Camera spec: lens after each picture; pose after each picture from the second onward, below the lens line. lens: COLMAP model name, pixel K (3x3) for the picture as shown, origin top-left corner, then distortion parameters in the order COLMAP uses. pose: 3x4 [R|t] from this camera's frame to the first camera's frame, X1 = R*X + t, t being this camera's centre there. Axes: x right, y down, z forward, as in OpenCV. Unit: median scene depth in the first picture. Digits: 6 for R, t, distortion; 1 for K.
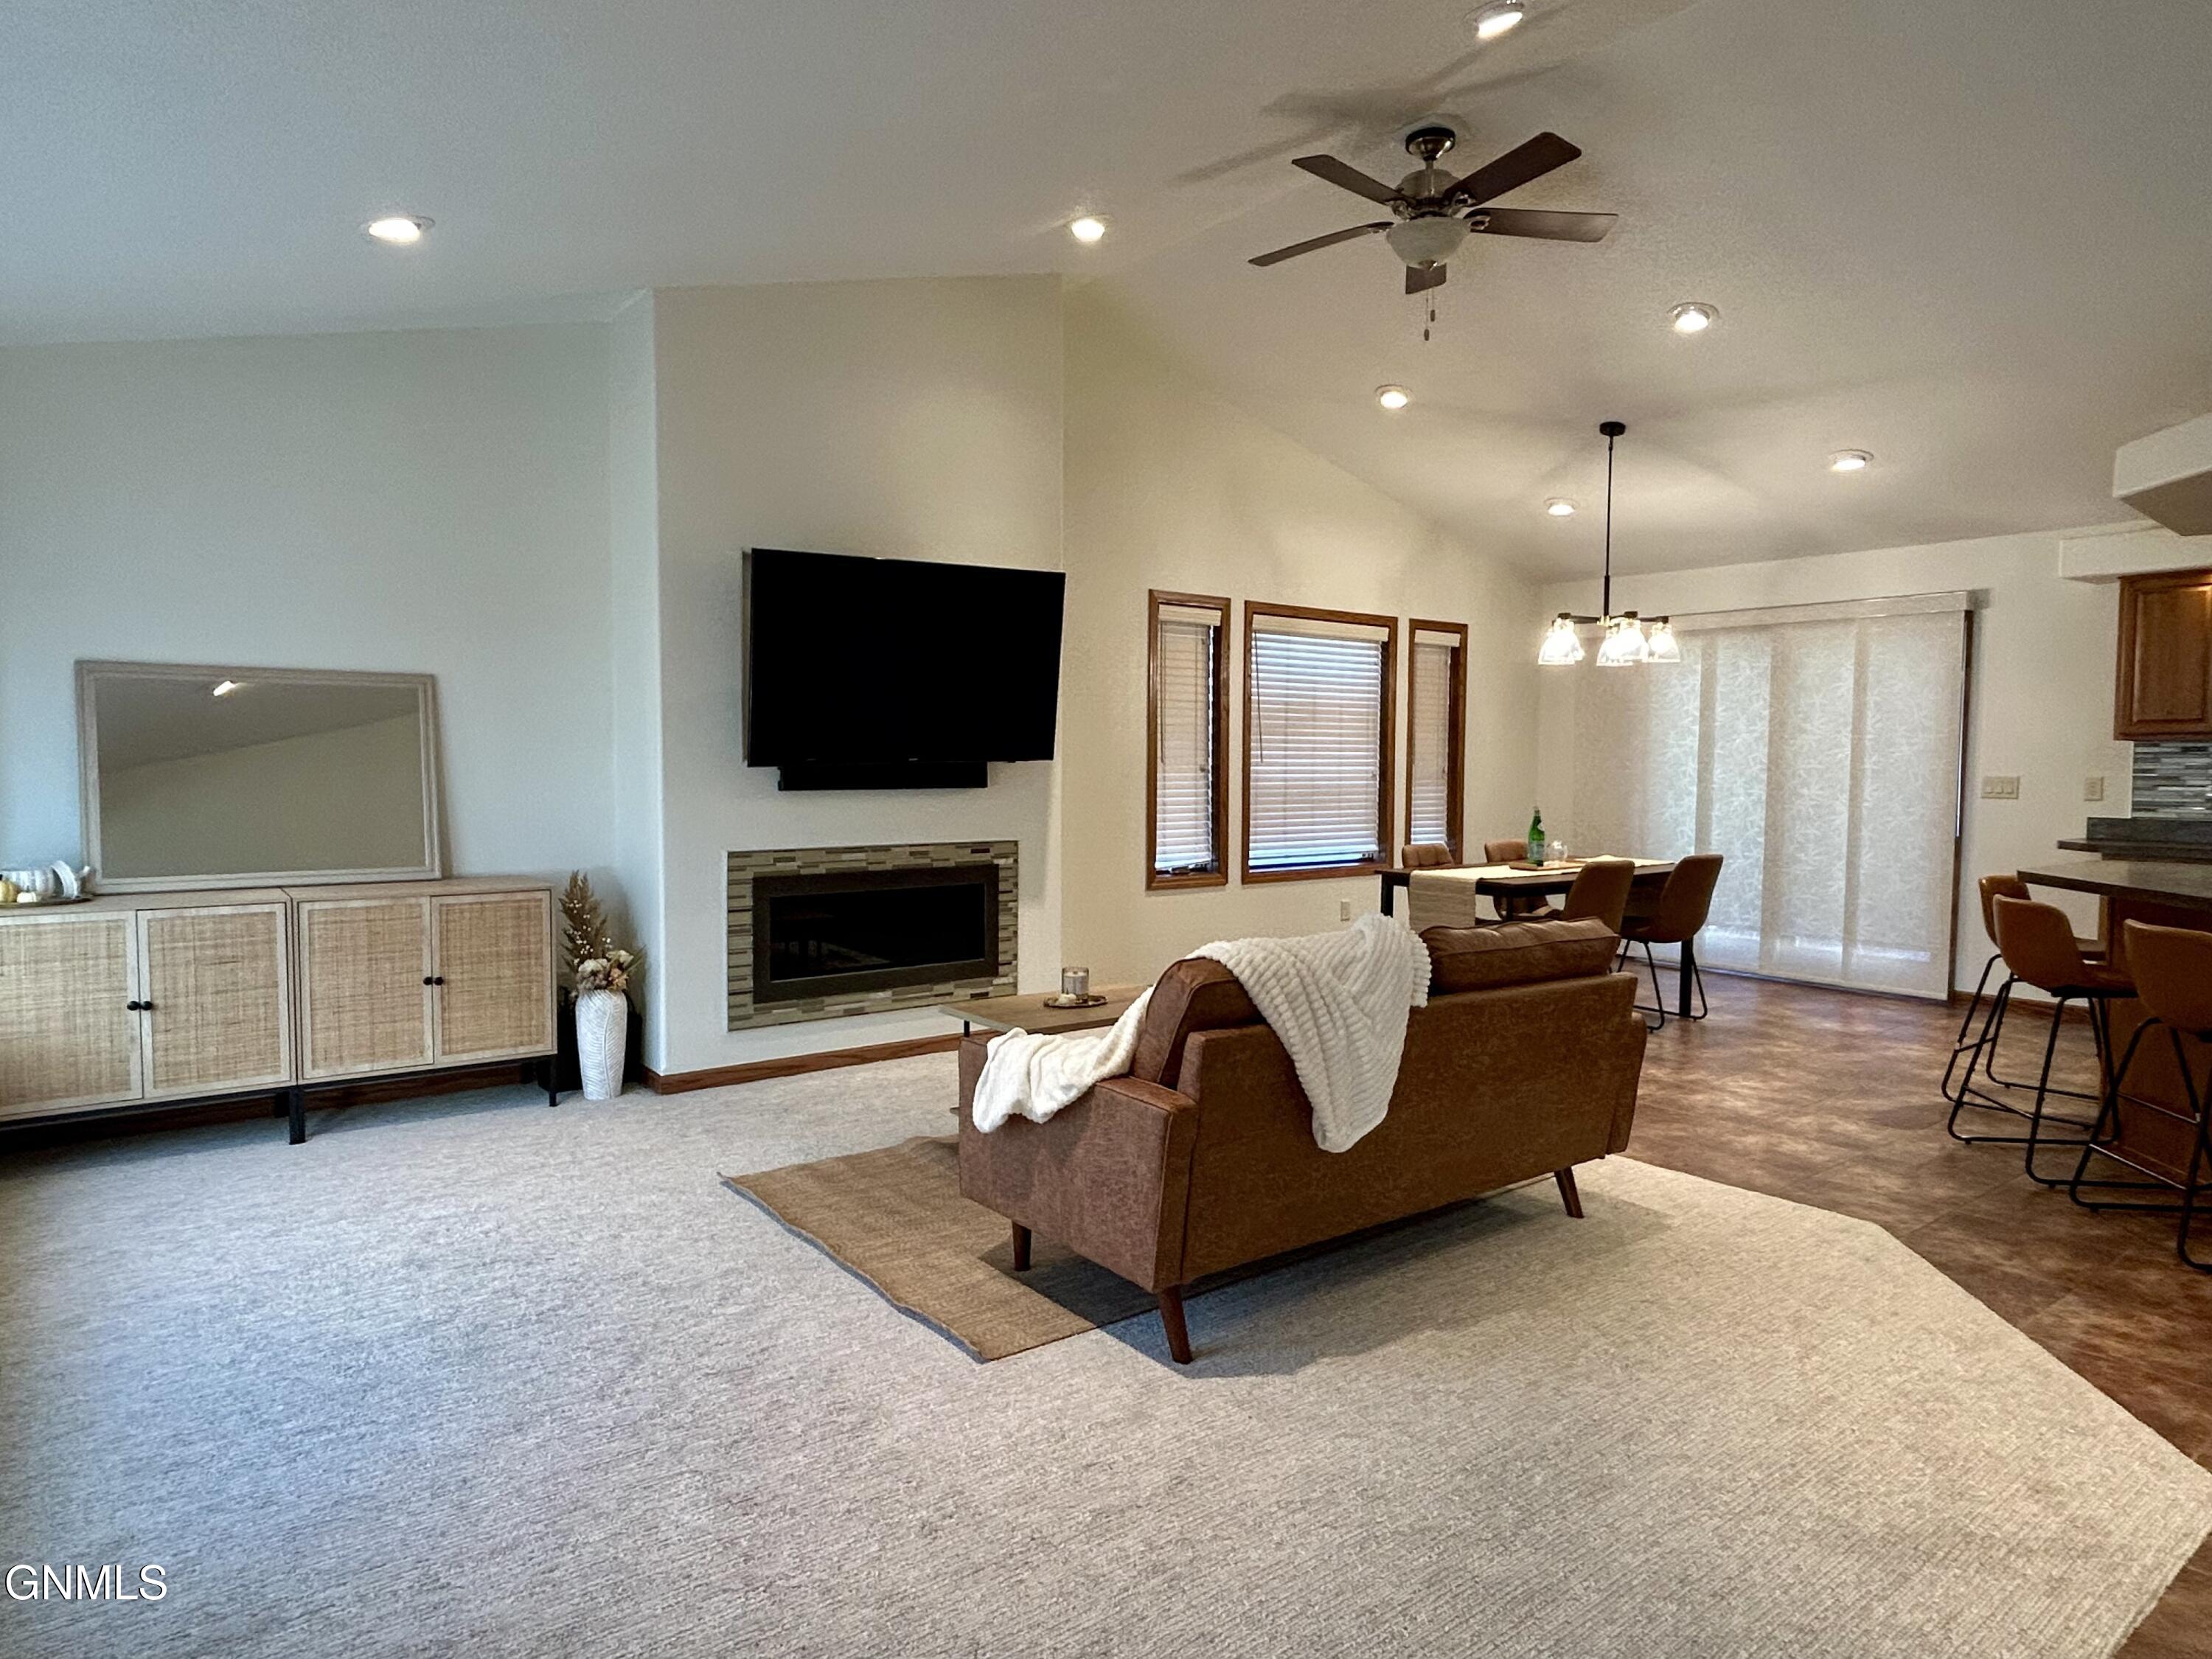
lens RADIAL K [[1311.2, 0, 1106.0], [0, 1311.2, 829.5], [0, 0, 1]] dist [0.004244, -0.000136]
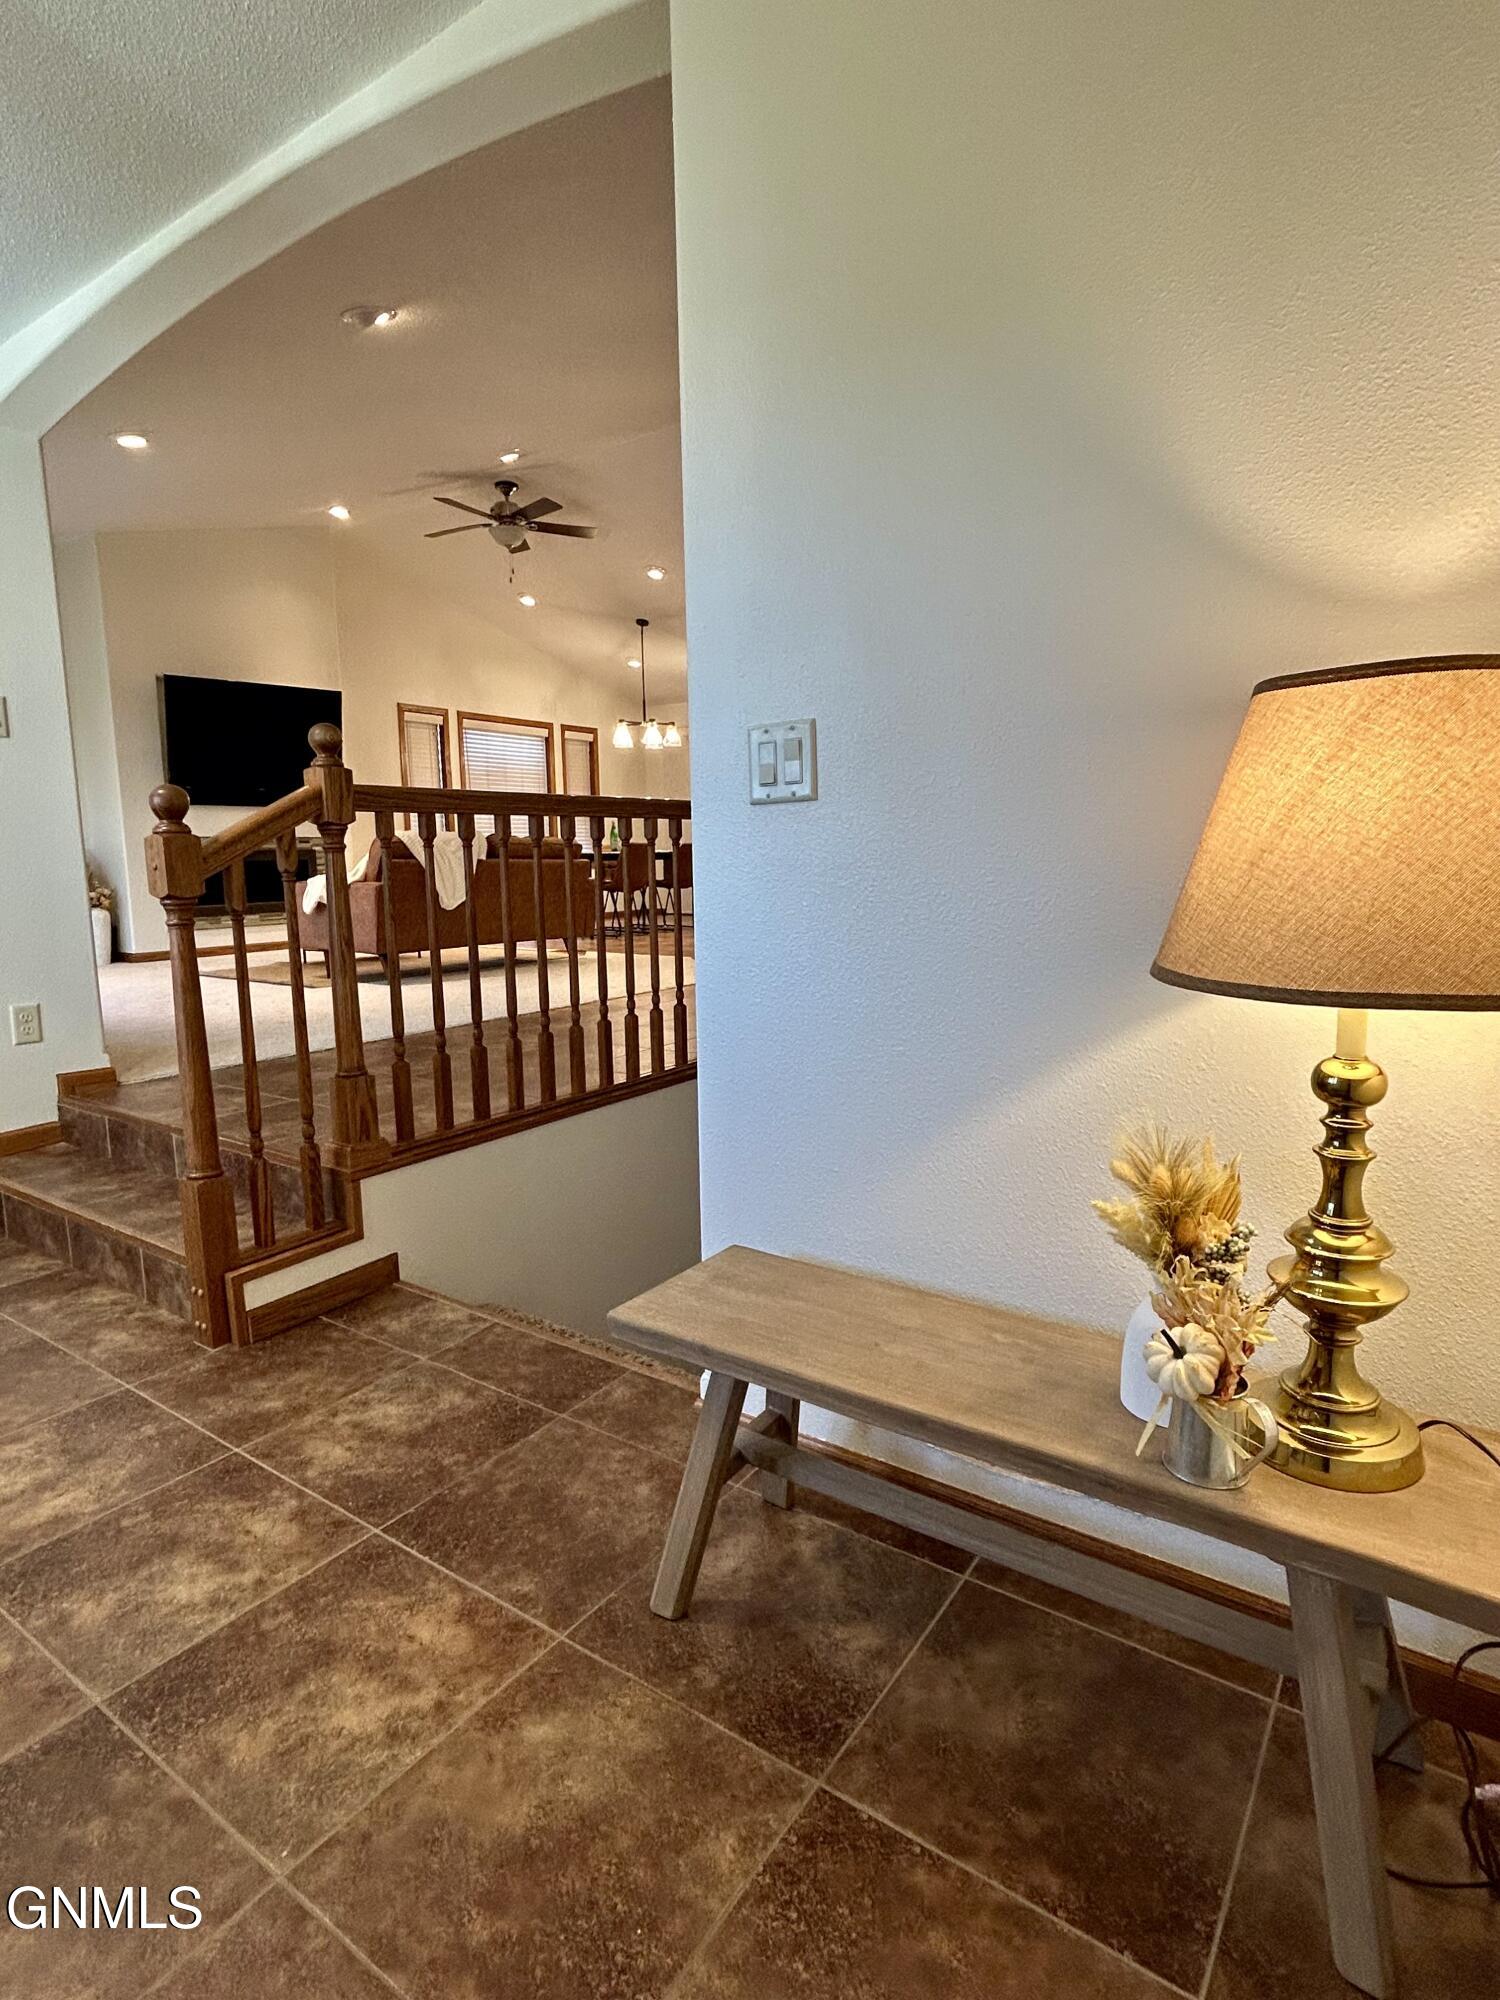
lens RADIAL K [[1028.3, 0, 750.0], [0, 1028.3, 1000.0], [0, 0, 1]] dist [-0.000773, -0.000649]
pose [[0.953643, -0.064028, 0.294052, 0.056731], [0.037074, 0.994657, 0.096346, 0.107322], [-0.298649, -0.080978, 0.950921, -0.531359]]
